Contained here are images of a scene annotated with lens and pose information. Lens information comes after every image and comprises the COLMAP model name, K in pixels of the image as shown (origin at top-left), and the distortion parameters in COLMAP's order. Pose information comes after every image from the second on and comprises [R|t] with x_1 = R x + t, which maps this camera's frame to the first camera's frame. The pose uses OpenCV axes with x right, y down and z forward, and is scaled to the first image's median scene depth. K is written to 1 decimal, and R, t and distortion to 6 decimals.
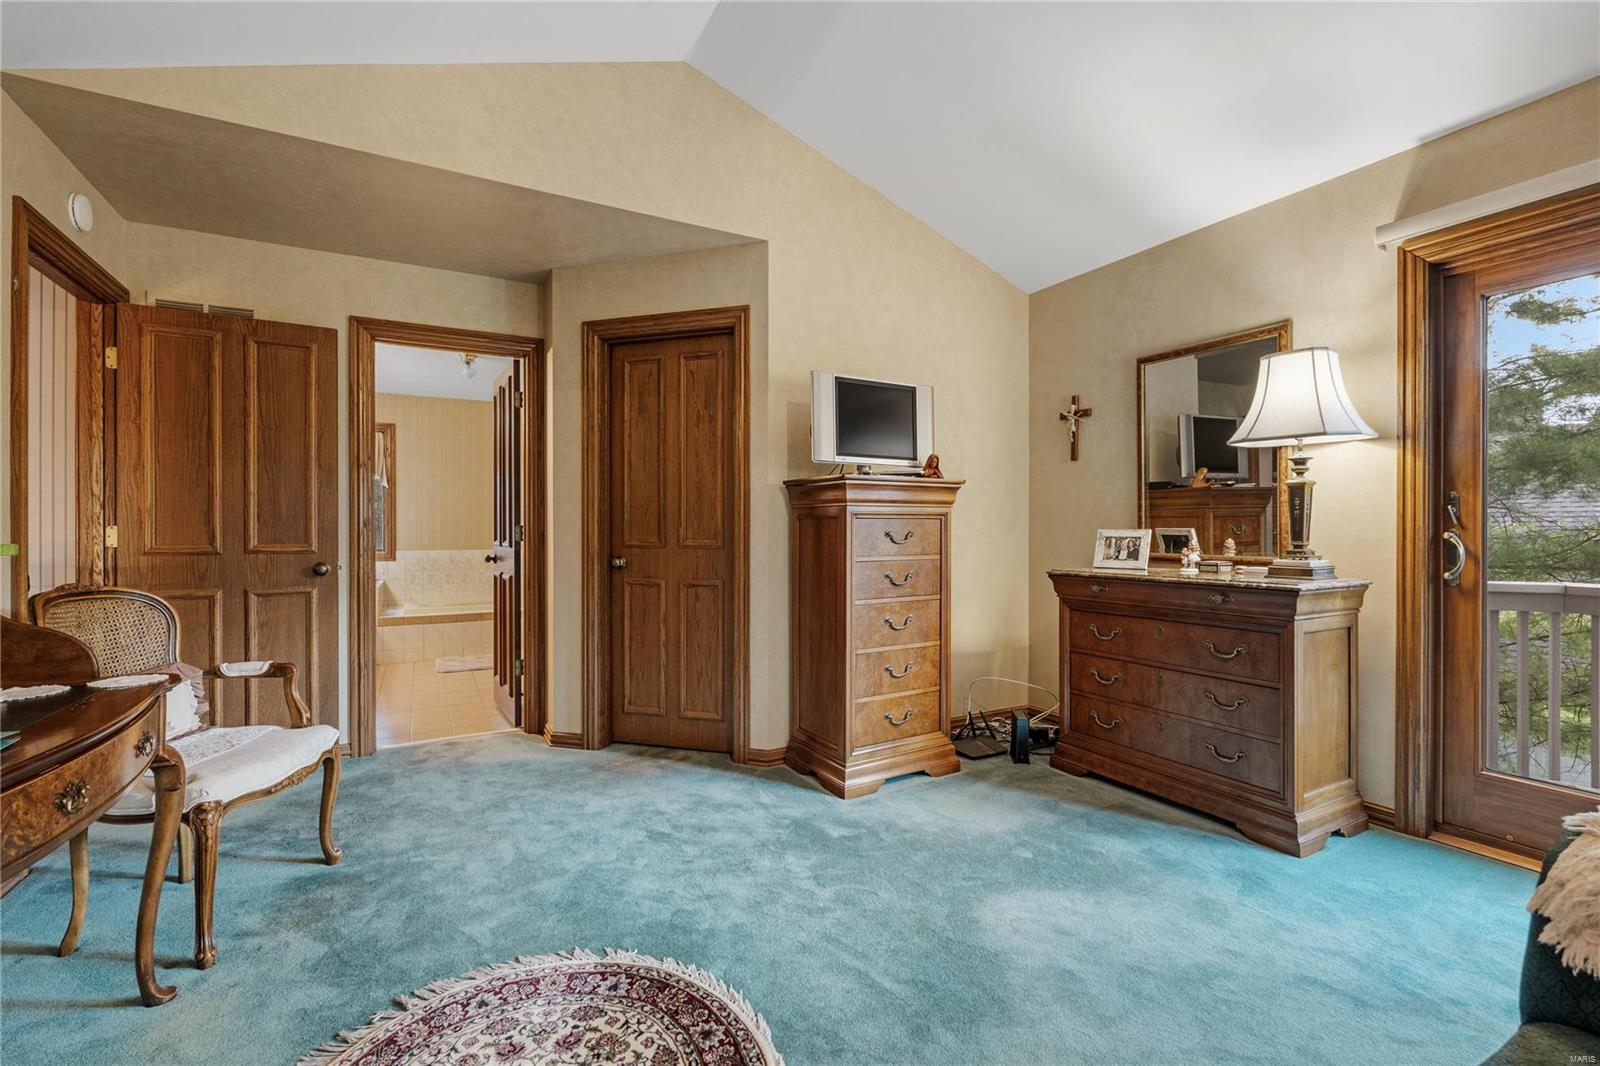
lens RADIAL K [[705.6, 0, 809.2], [0, 705.6, 527.8], [0, 0, 1]] dist [-0.004396, 0.000361]
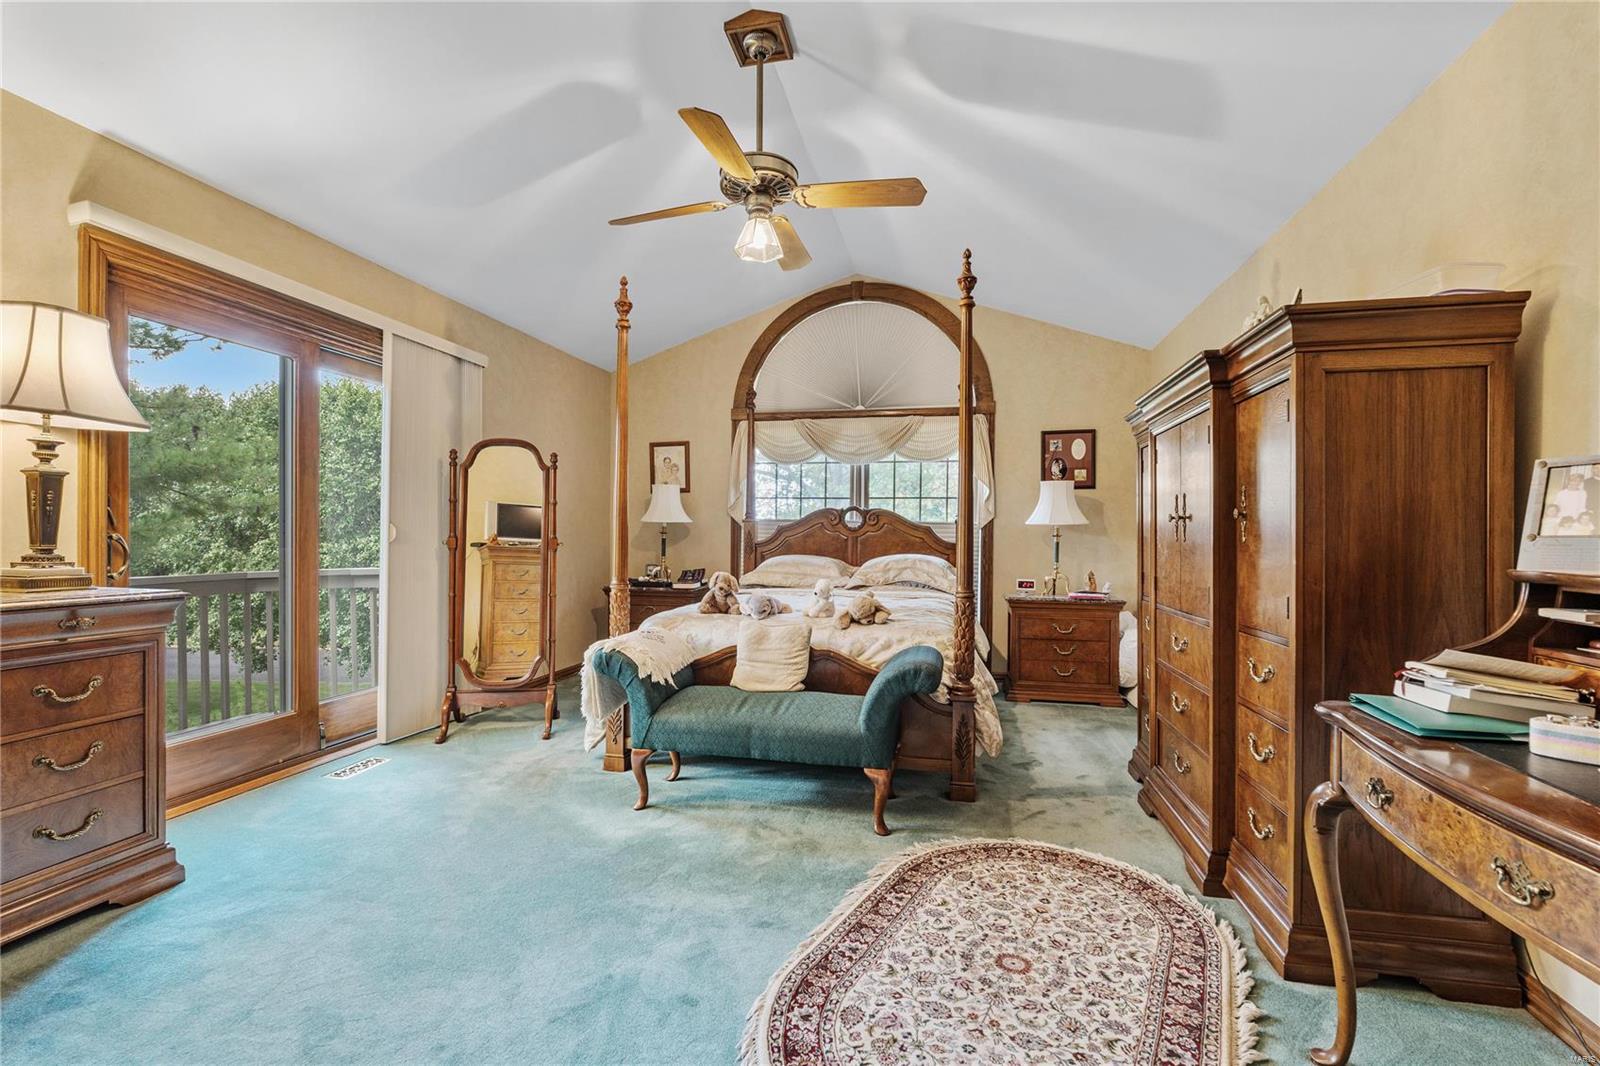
lens RADIAL K [[705.6, 0, 802.7], [0, 705.6, 537.7], [0, 0, 1]] dist [-0.004396, 0.000361]
pose [[-0.747885, -0.009313, 0.663763, -0.802623], [-0.007894, 0.999956, 0.005136, 0.001147], [-0.663781, -0.001399, -0.747925, 1.727552]]
